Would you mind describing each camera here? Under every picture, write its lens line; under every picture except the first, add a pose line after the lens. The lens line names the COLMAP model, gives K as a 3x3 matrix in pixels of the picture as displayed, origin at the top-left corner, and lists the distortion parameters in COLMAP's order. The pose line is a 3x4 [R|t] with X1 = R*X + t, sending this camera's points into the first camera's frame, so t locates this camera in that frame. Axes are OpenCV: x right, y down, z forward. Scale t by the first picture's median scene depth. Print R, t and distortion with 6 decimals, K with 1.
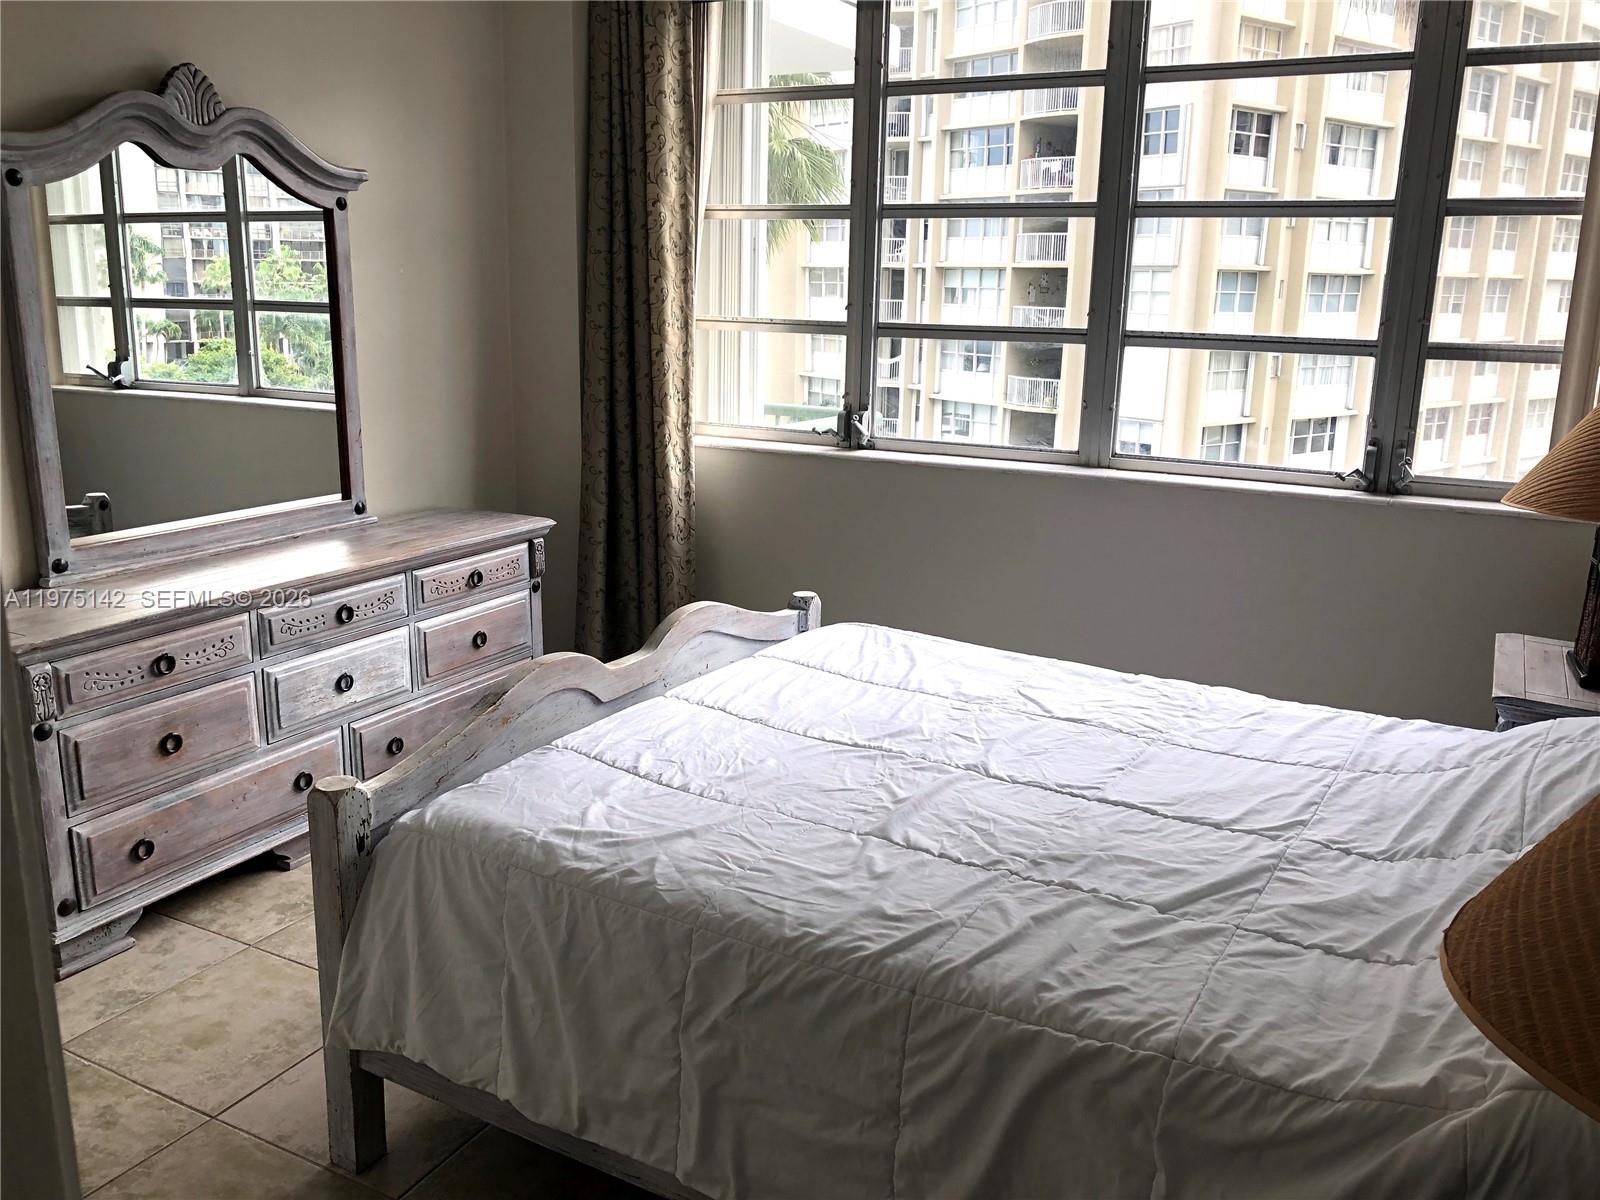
lens RADIAL K [[1302.5, 0, 805.0], [0, 1302.5, 588.4], [0, 0, 1]] dist [0.023884, -0.006965]
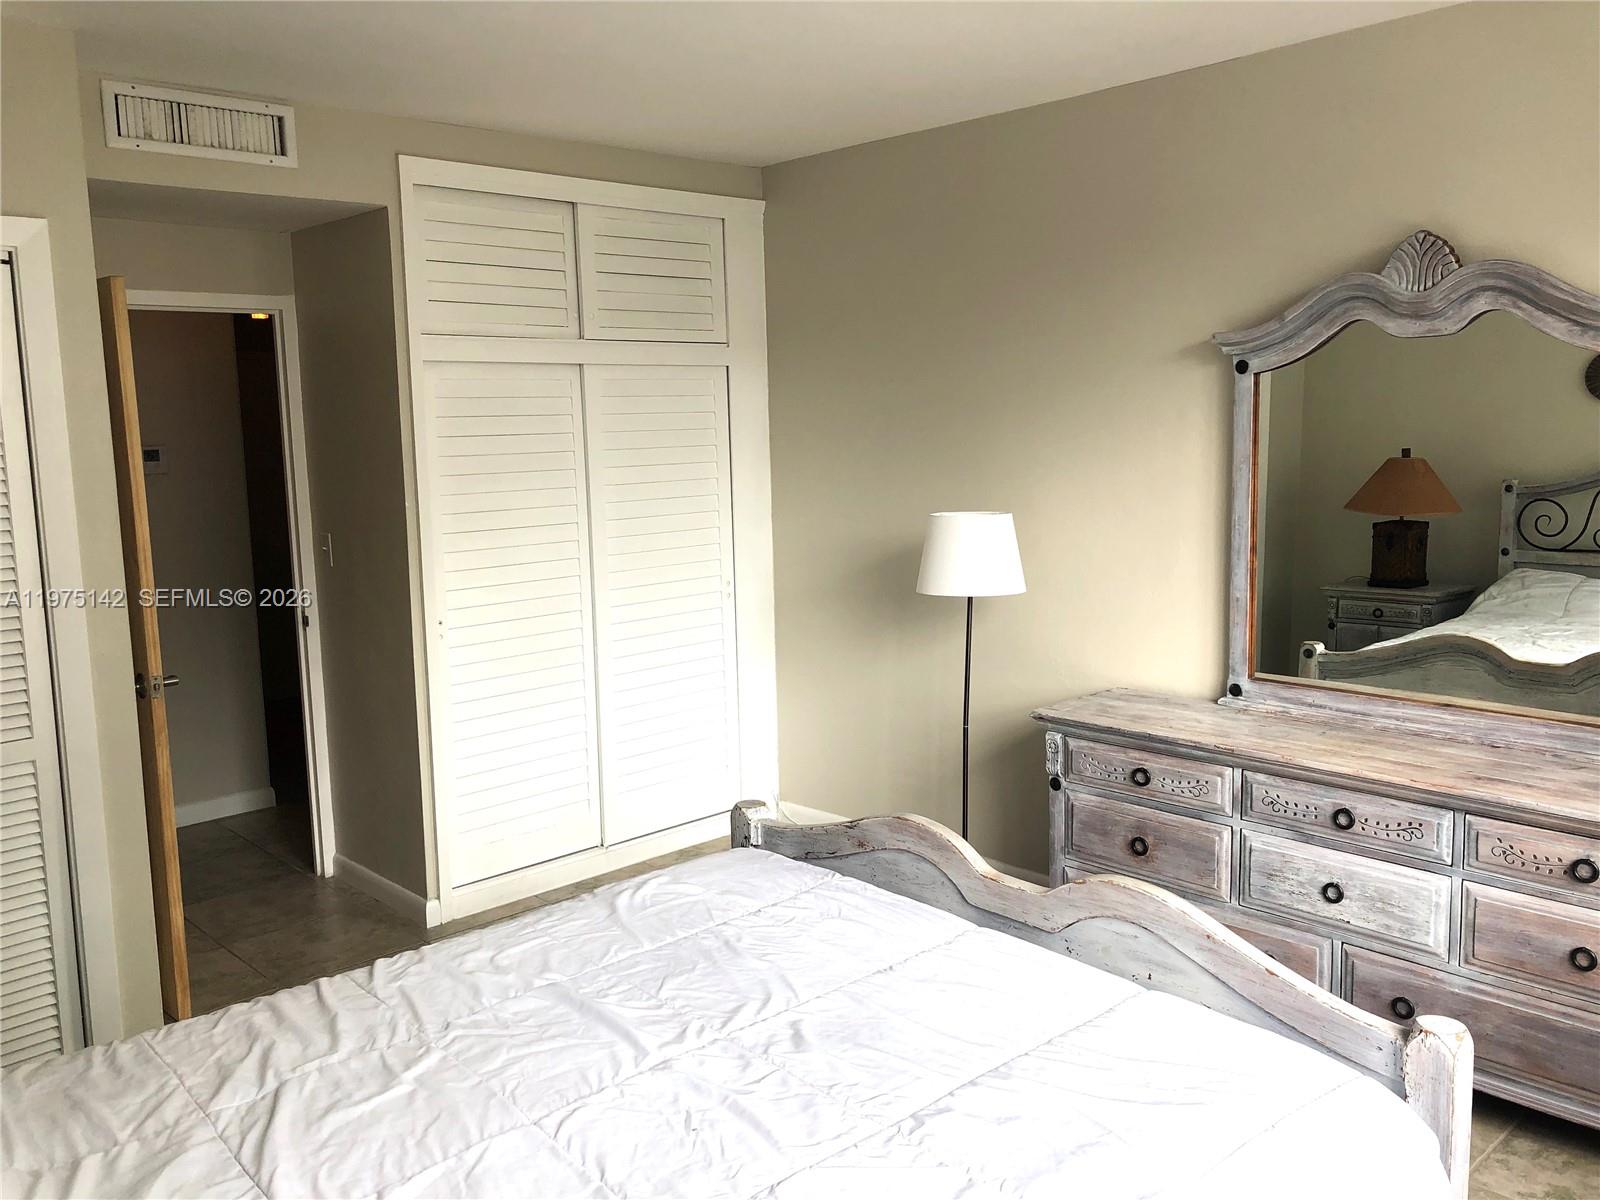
lens RADIAL K [[1302.5, 0, 791.7], [0, 1302.5, 584.8], [0, 0, 1]] dist [0.023884, -0.006965]
pose [[-0.328513, 0.111459, -0.937900, 0.677296], [-0.199466, 0.962429, 0.184240, -0.256395], [0.923197, 0.247604, -0.293938, 1.008247]]
